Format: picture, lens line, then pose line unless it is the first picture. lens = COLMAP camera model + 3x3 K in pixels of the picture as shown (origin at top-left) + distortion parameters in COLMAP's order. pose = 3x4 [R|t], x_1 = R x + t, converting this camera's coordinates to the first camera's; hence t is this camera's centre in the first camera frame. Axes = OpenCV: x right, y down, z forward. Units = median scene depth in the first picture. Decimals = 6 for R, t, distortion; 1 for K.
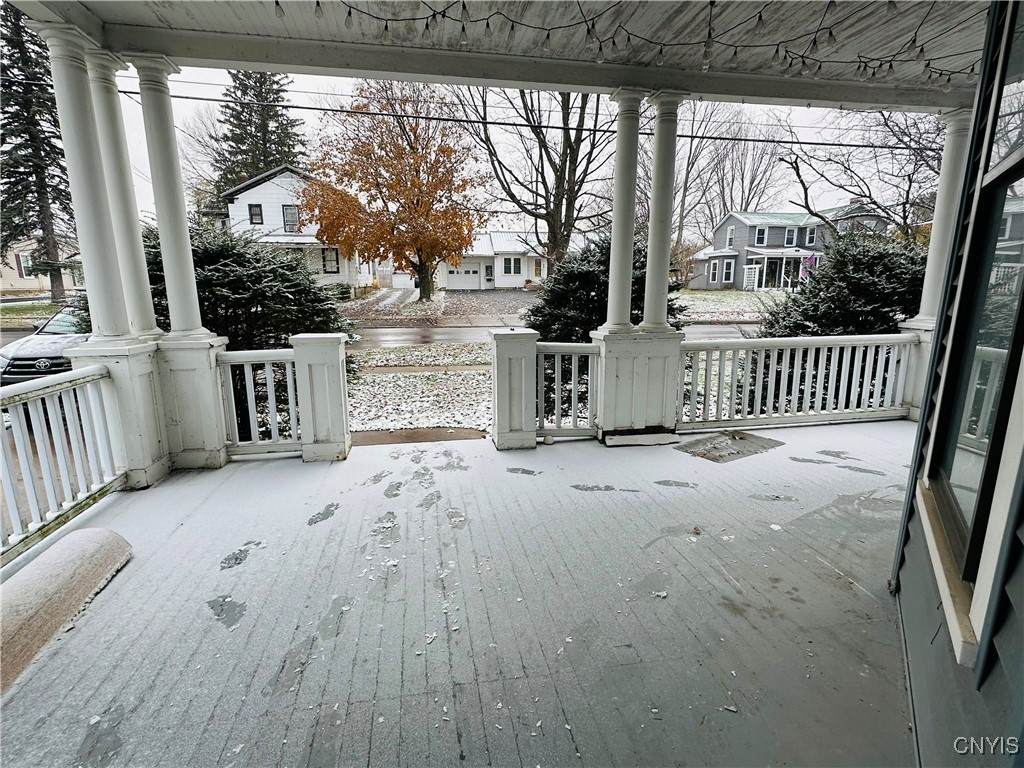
lens RADIAL K [[499.5, 0, 516.1], [0, 499.5, 383.0], [0, 0, 1]] dist [0.001652, 0.000157]
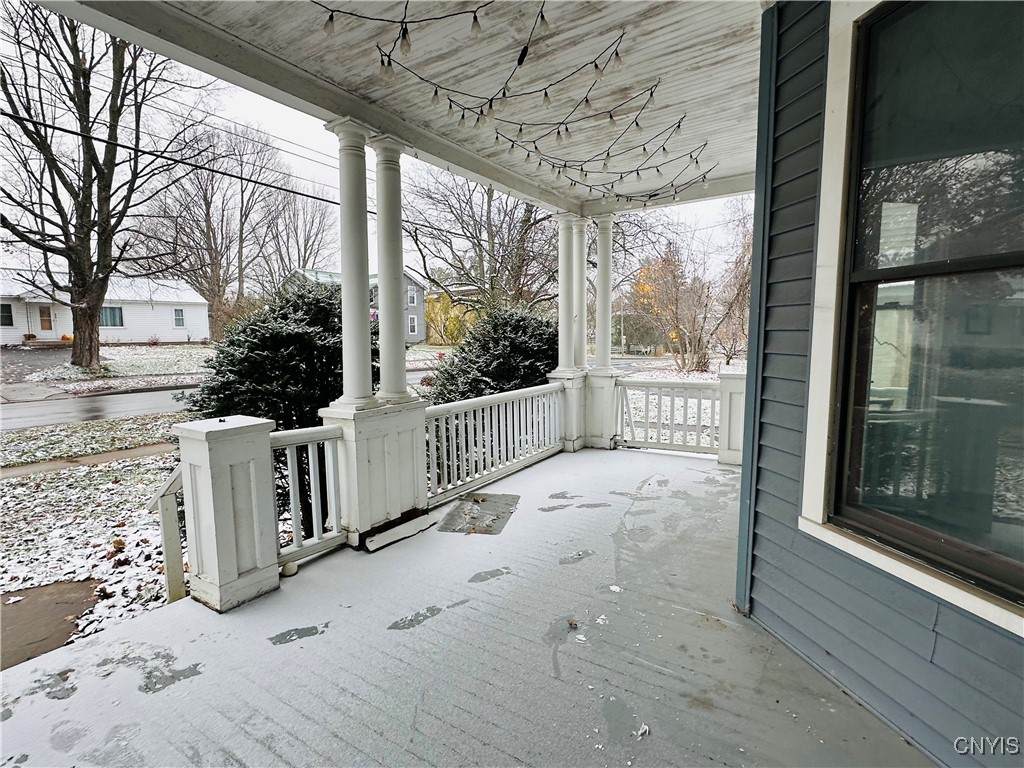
lens RADIAL K [[499.5, 0, 513.5], [0, 499.5, 385.7], [0, 0, 1]] dist [0.001652, 0.000157]
pose [[0.693658, -0.073511, 0.716544, -0.074933], [0.144884, 0.988687, -0.038826, -0.025236], [-0.705583, 0.130748, 0.696461, 0.093403]]
